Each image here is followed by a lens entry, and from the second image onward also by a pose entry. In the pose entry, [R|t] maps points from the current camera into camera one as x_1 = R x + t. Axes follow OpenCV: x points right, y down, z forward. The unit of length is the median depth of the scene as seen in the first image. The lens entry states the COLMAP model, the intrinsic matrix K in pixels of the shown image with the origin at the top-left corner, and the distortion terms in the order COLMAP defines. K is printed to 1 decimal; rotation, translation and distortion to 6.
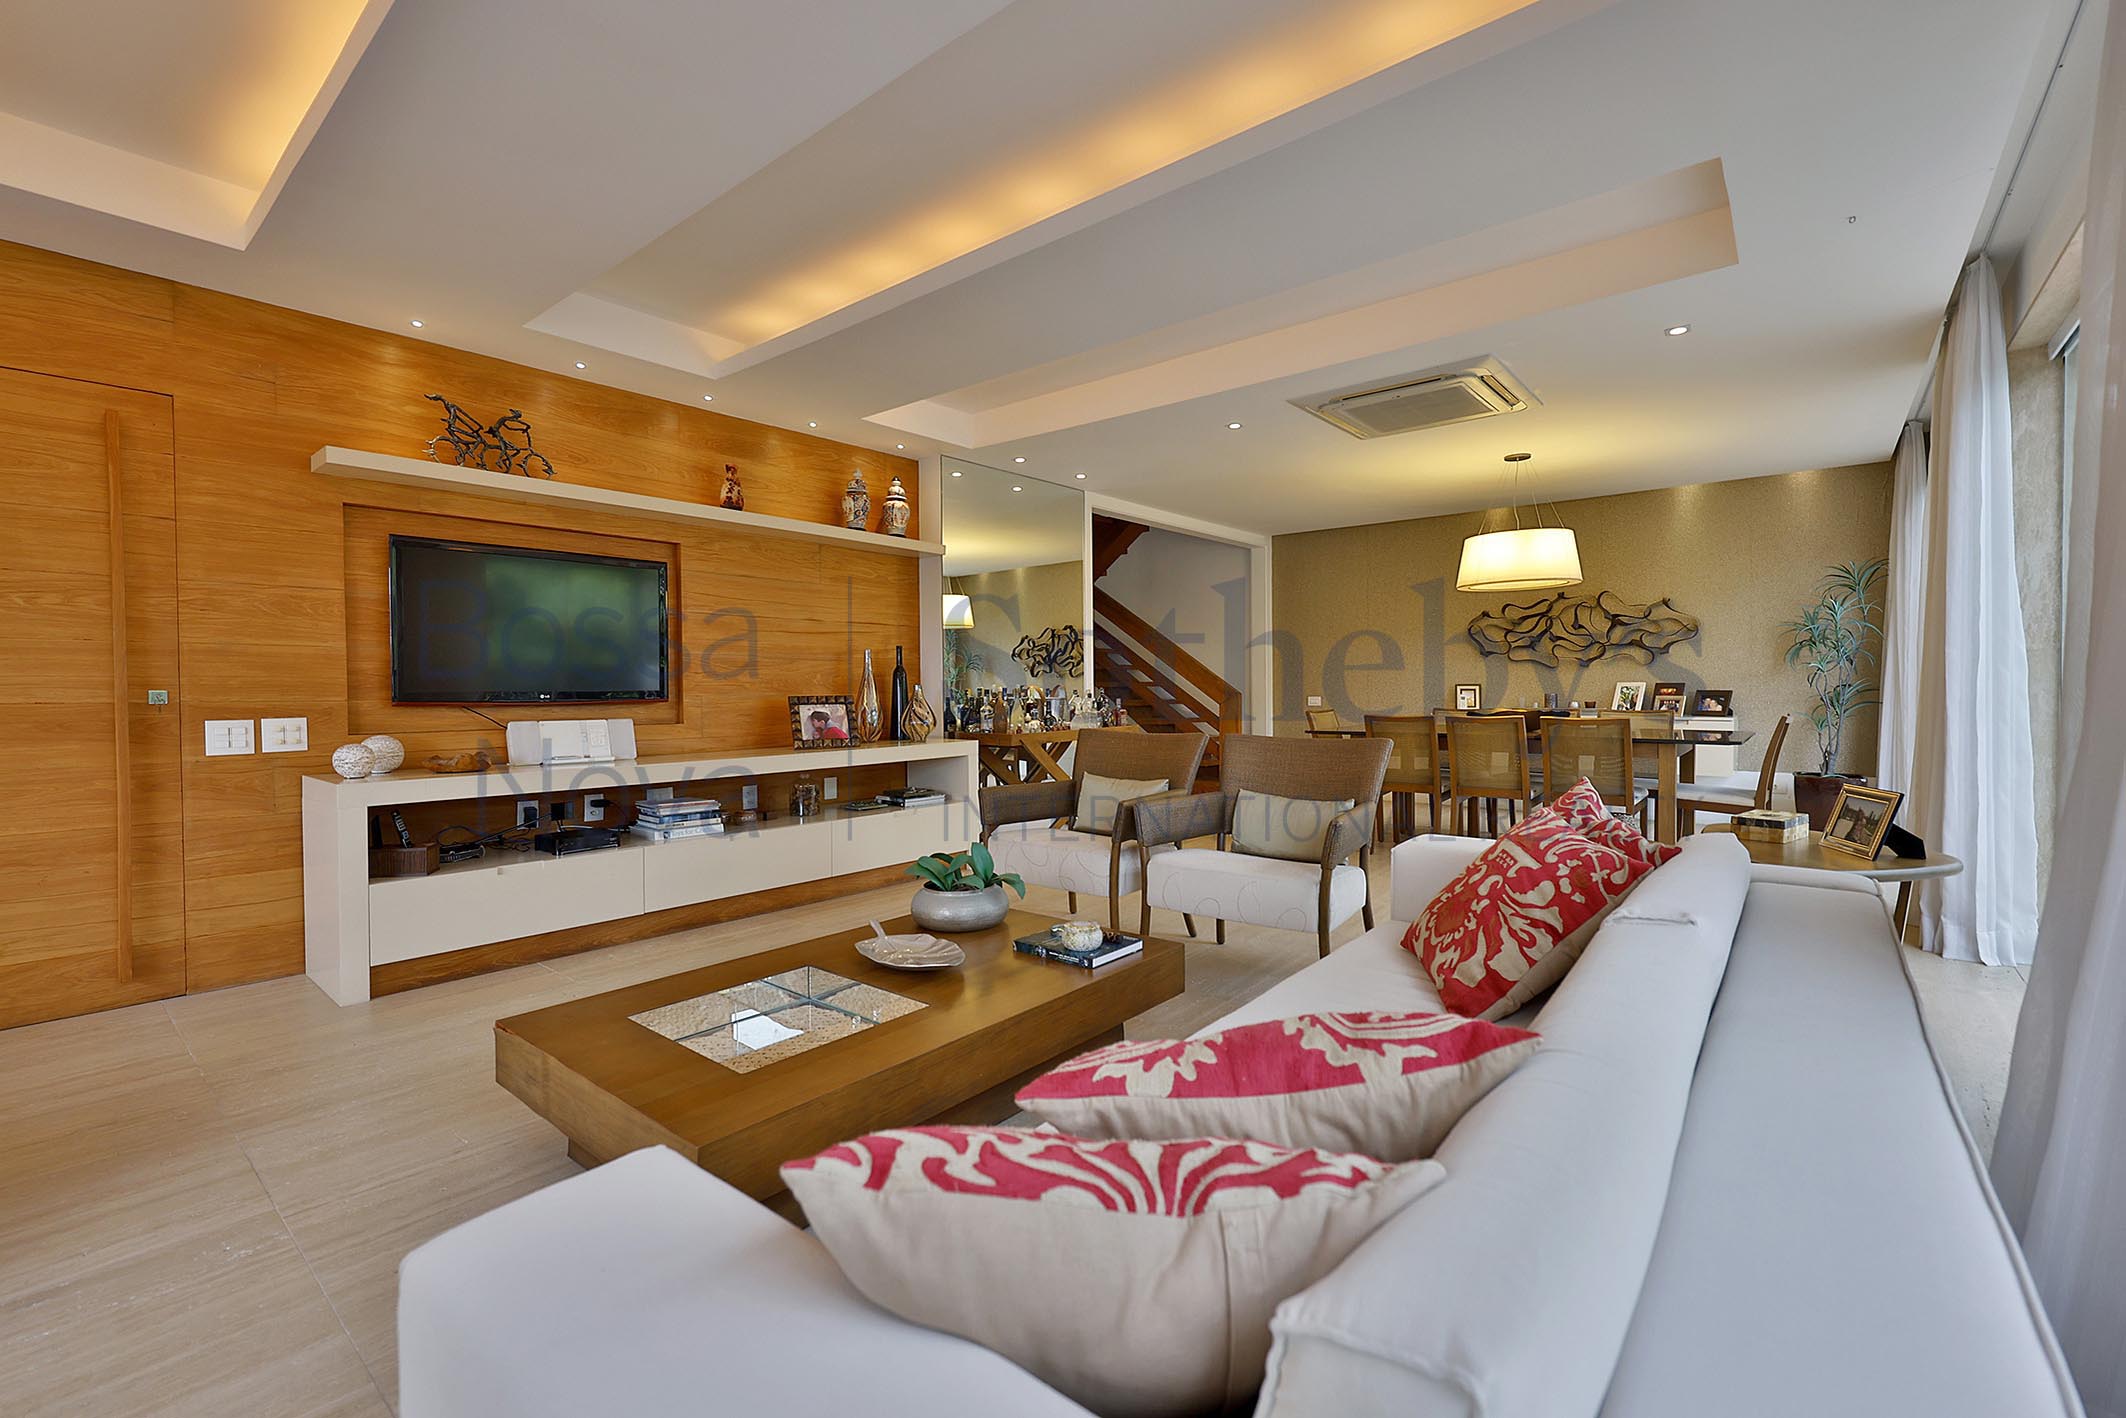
lens RADIAL K [[904.7, 0, 1059.3], [0, 904.7, 705.0], [0, 0, 1]] dist [-0.000123, -0.000140]
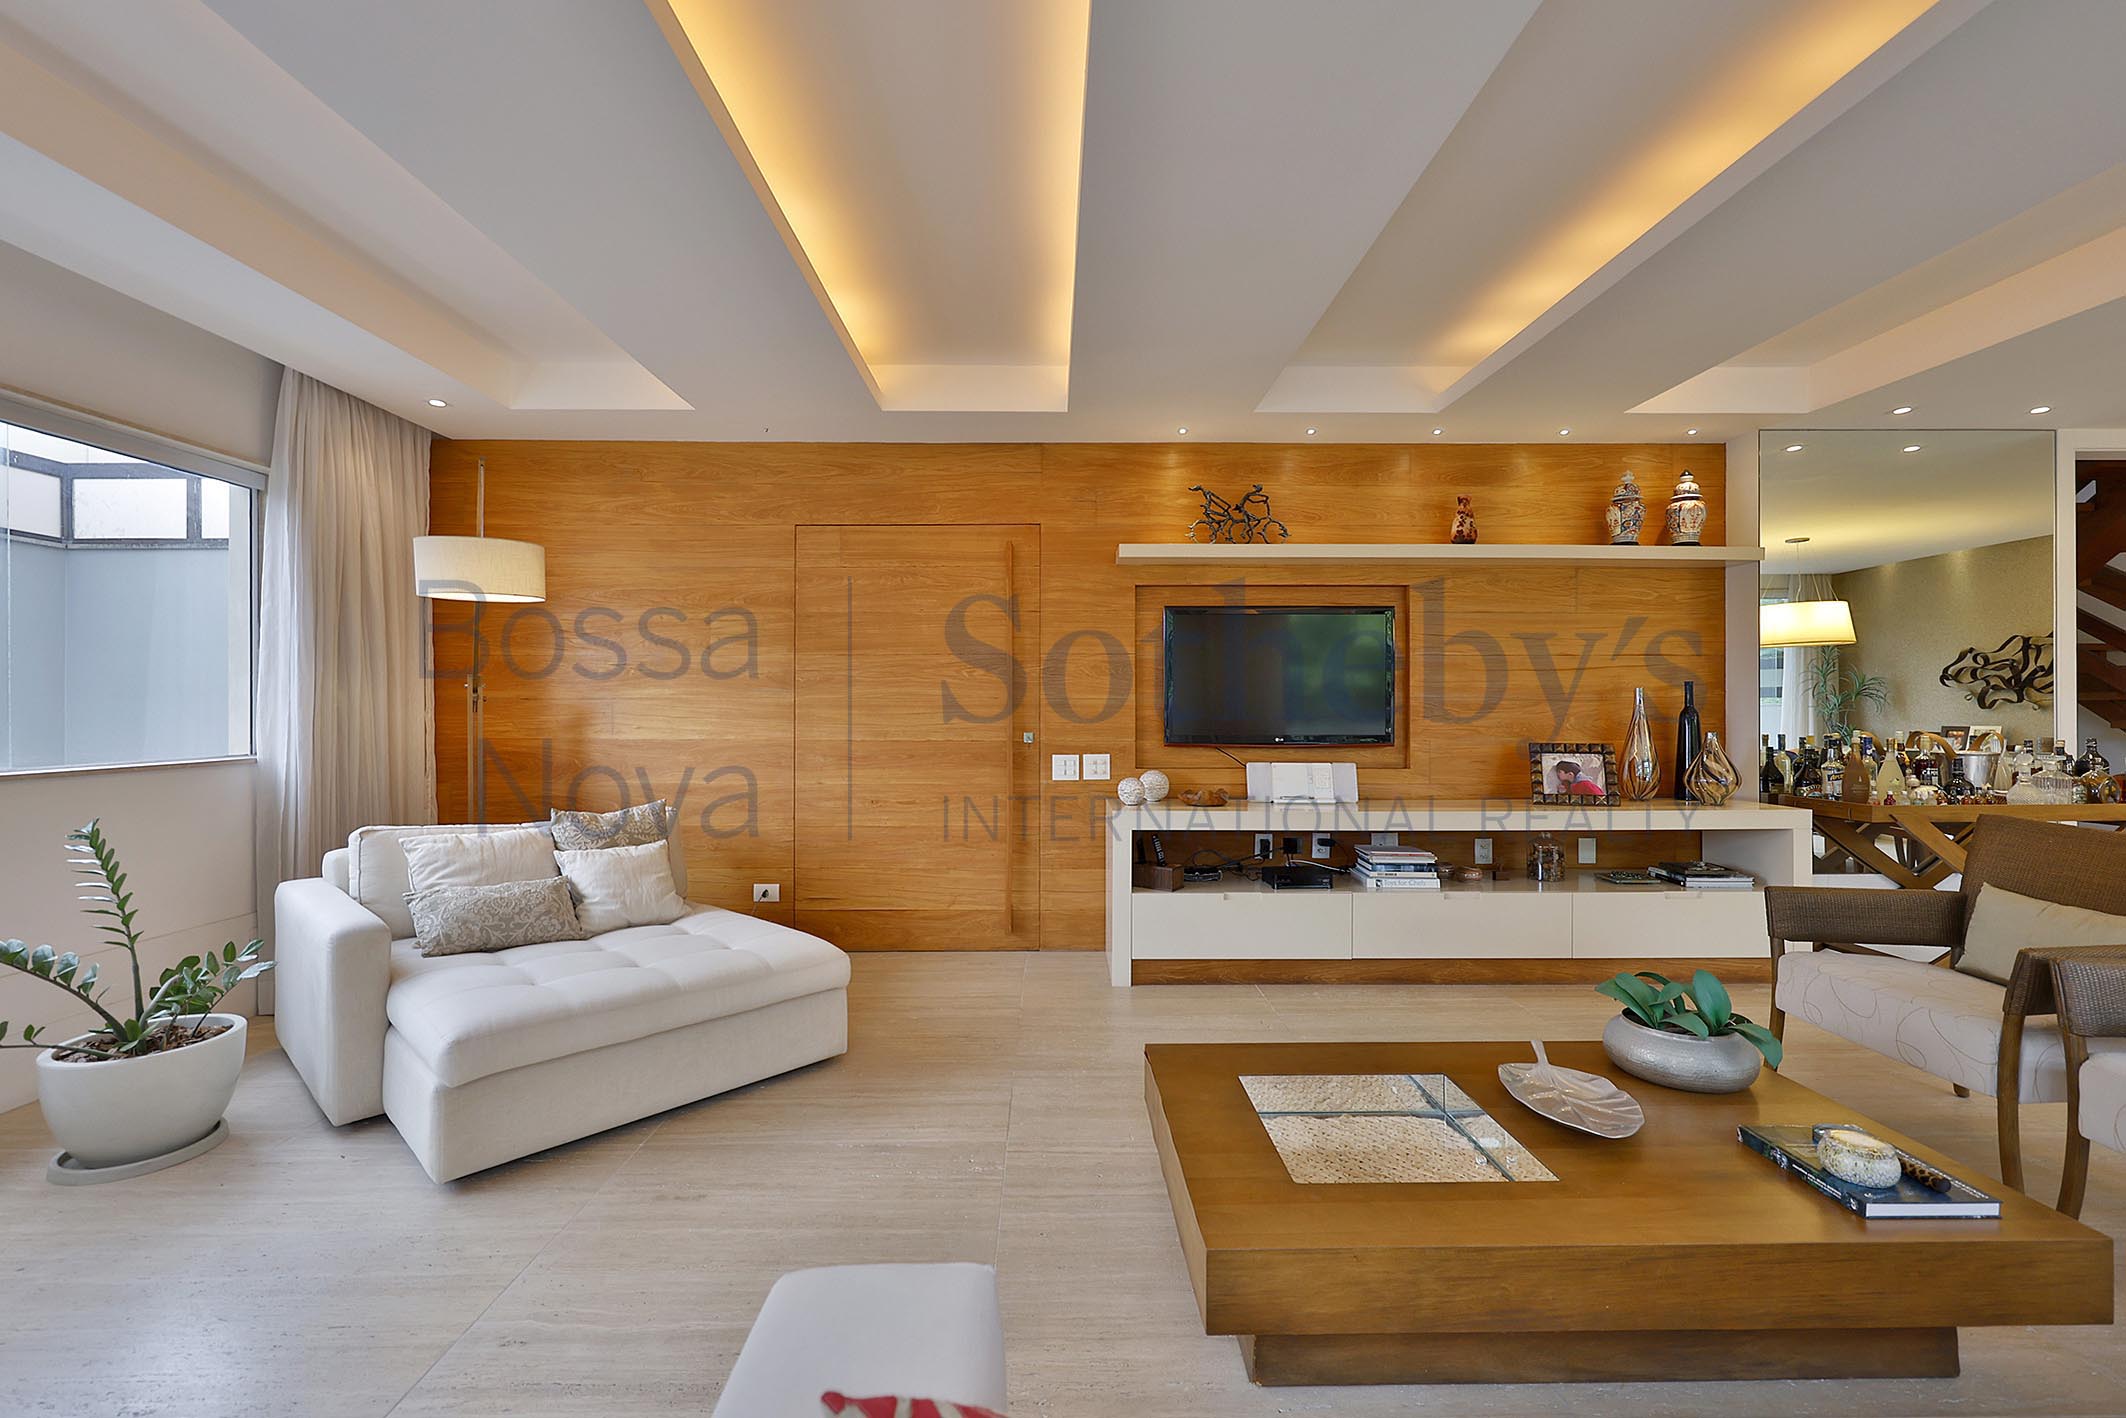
lens RADIAL K [[904.7, 0, 1067.3], [0, 904.7, 710.8], [0, 0, 1]] dist [-0.000123, -0.000140]
pose [[0.653299, 0.008178, -0.757056, 0.085701], [-0.018593, 0.999813, -0.005244, -0.031638], [0.756872, 0.017501, 0.653329, 0.082189]]
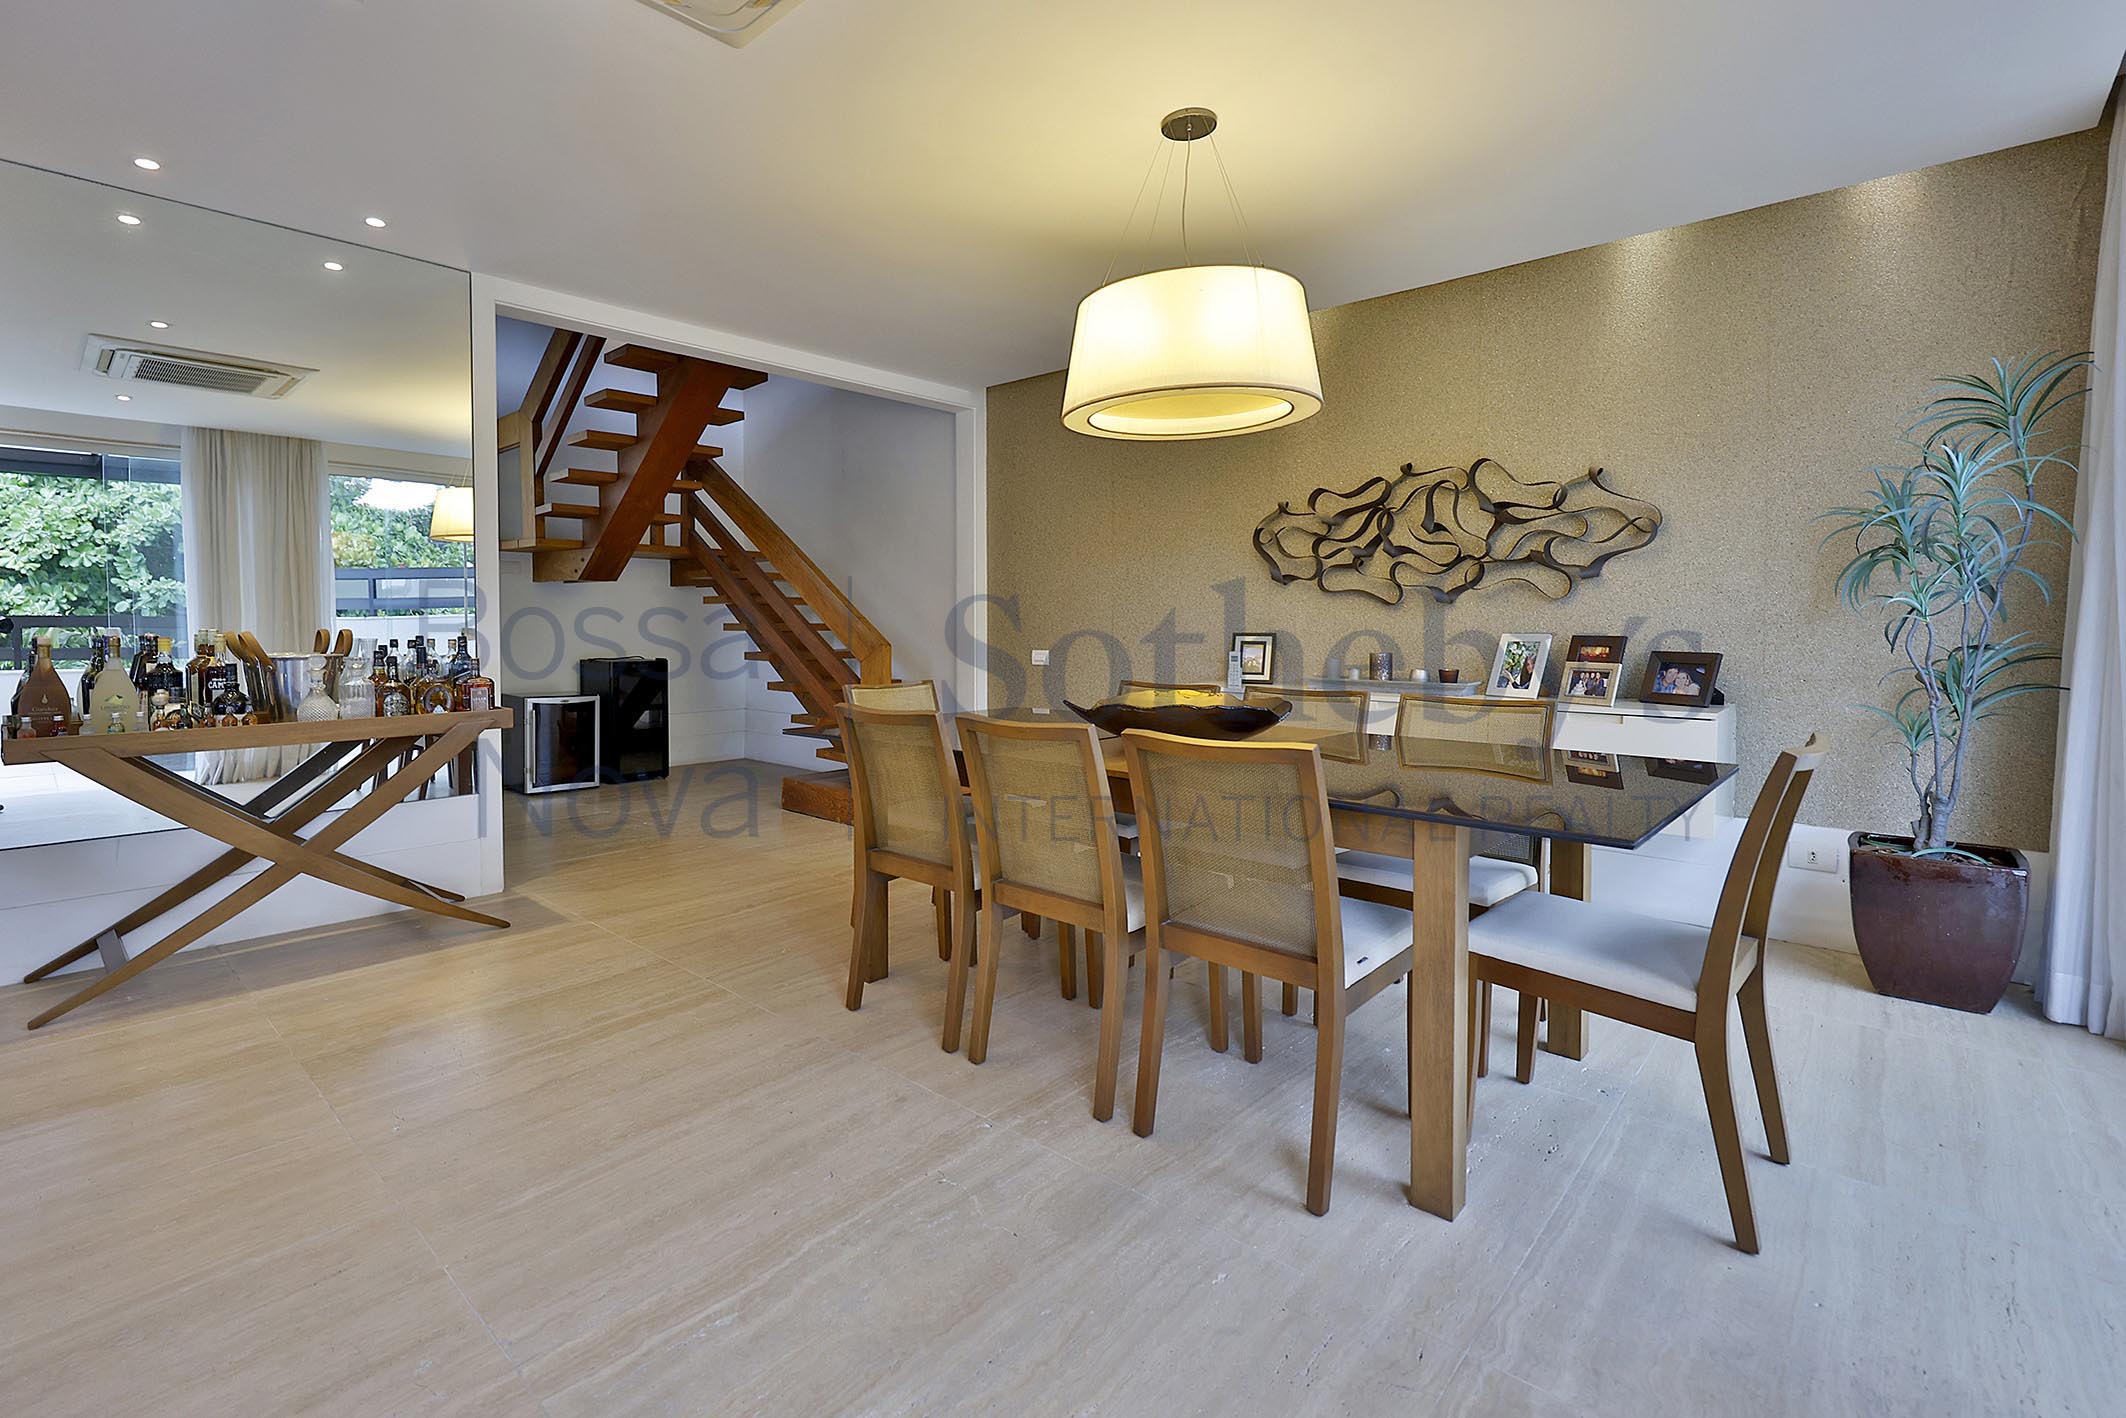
lens RADIAL K [[904.7, 0, 1051.8], [0, 904.7, 651.3], [0, 0, 1]] dist [-0.000123, -0.000140]
pose [[0.997577, 0.009502, -0.068913, 0.629363], [-0.009033, 0.999934, 0.007105, -0.025839], [0.068976, -0.006465, 0.997597, 0.740286]]
